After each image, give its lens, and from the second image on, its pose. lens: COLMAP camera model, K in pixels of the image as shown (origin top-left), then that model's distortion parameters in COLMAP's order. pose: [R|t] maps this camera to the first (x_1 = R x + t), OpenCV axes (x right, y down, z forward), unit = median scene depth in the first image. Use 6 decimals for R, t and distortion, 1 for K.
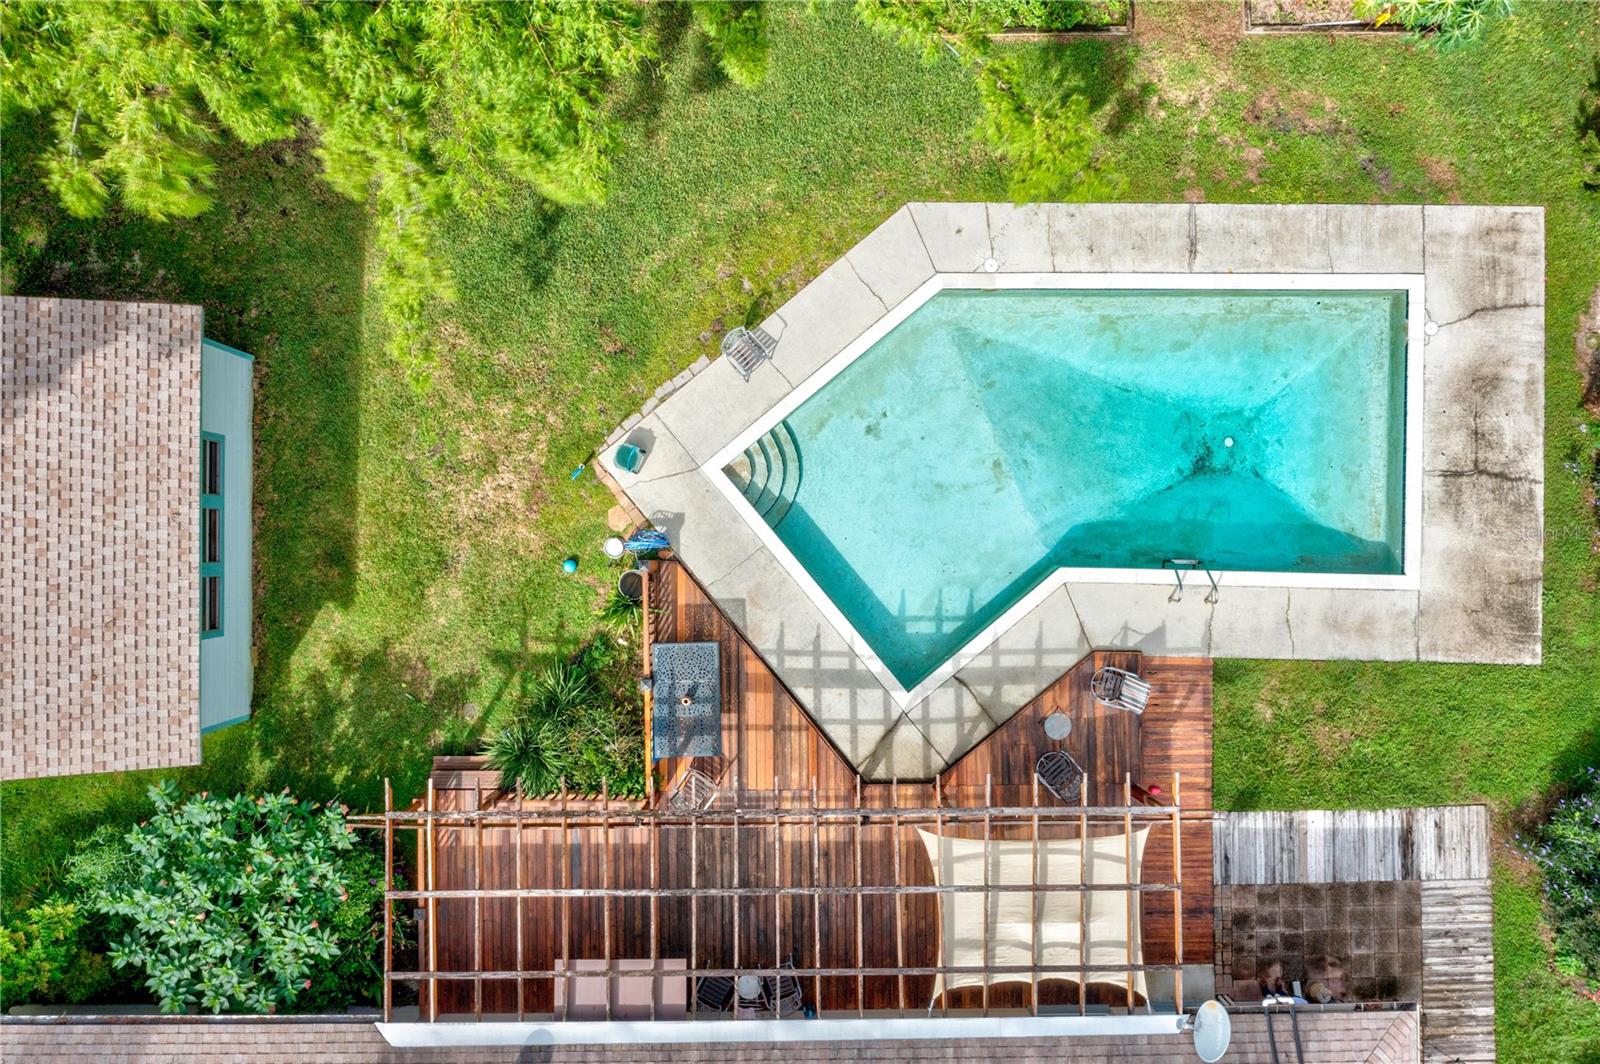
lens RADIAL K [[1260.7, 0, 802.3], [0, 1260.7, 530.0], [0, 0, 1]] dist [-0.017938, -0.001548]
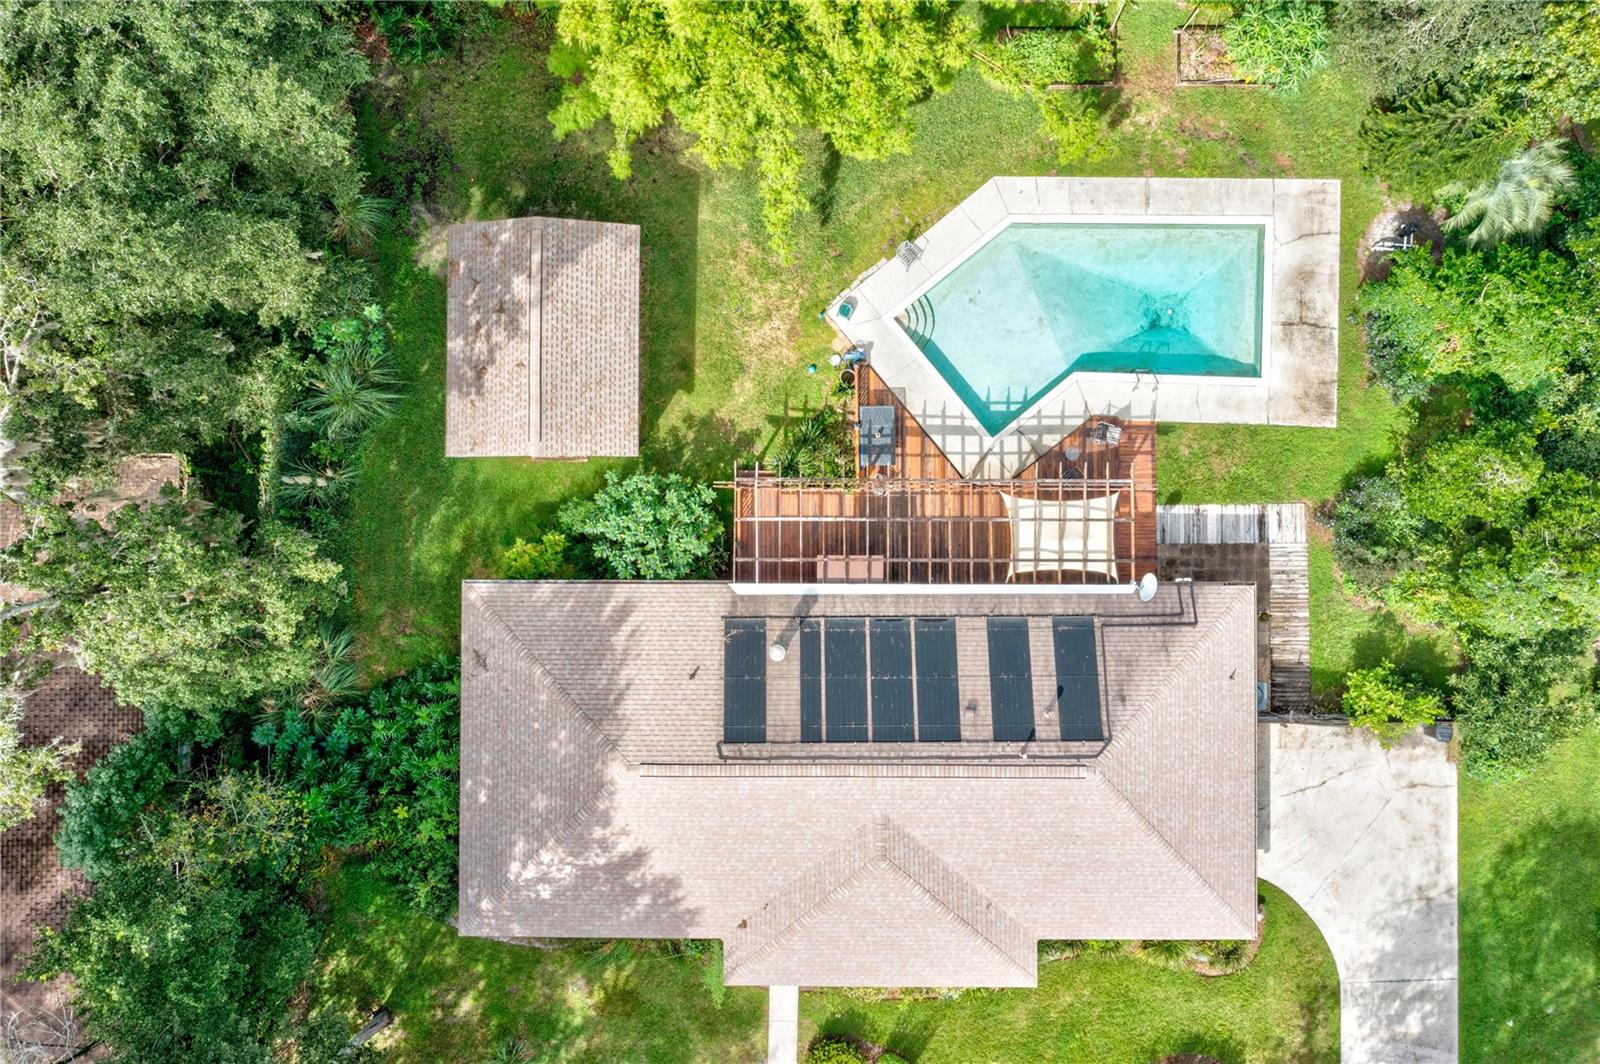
lens RADIAL K [[1260.7, 0, 801.6], [0, 1260.7, 535.4], [0, 0, 1]] dist [-0.017938, -0.001548]
pose [[0.999785, 0.007543, -0.019316, -0.161282], [-0.007494, 0.999968, 0.002636, 0.269452], [0.019335, -0.002490, 0.999810, -0.872220]]
